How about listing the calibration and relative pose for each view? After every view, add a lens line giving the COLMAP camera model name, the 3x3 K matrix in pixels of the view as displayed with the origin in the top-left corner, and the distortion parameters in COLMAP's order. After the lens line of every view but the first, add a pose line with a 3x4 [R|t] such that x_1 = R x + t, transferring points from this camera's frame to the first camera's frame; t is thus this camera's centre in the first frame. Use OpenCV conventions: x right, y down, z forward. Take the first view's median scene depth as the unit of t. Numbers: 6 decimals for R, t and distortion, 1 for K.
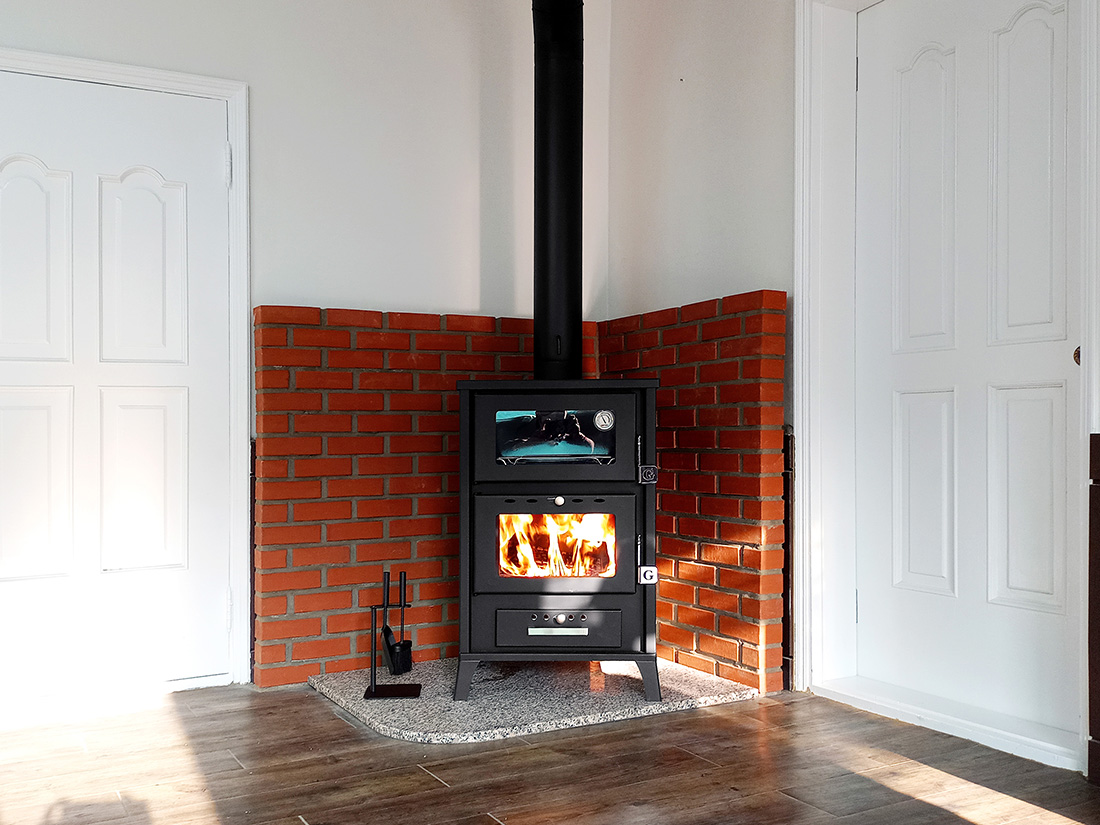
lens RADIAL K [[1147.7, 0, 548.2], [0, 1147.7, 404.6], [0, 0, 1]] dist [0.049678, 0.000000]
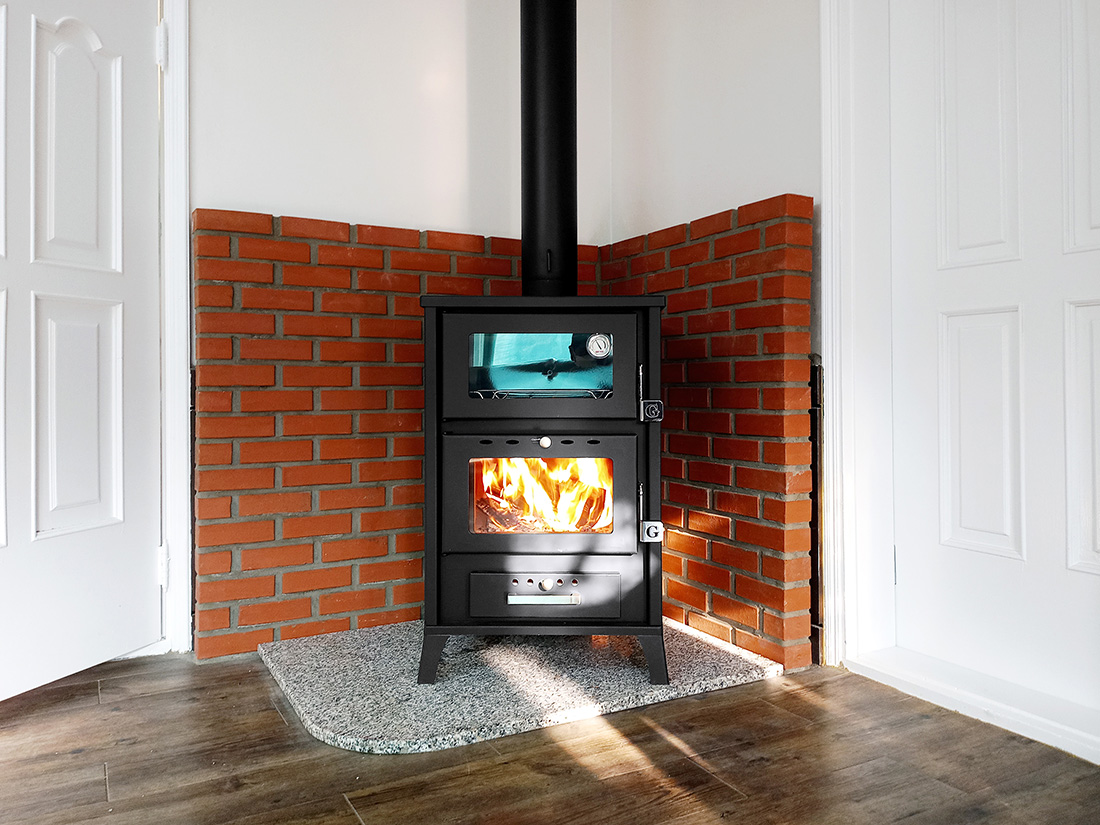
lens RADIAL K [[923.8, 0, 570.3], [0, 923.8, 370.5], [0, 0, 1]] dist [0.041354, -0.016921]
pose [[0.999973, 0.005310, 0.005135, 0.022619], [-0.005386, 0.999874, 0.014939, 0.020840], [-0.005055, -0.014966, 0.999875, 0.314277]]
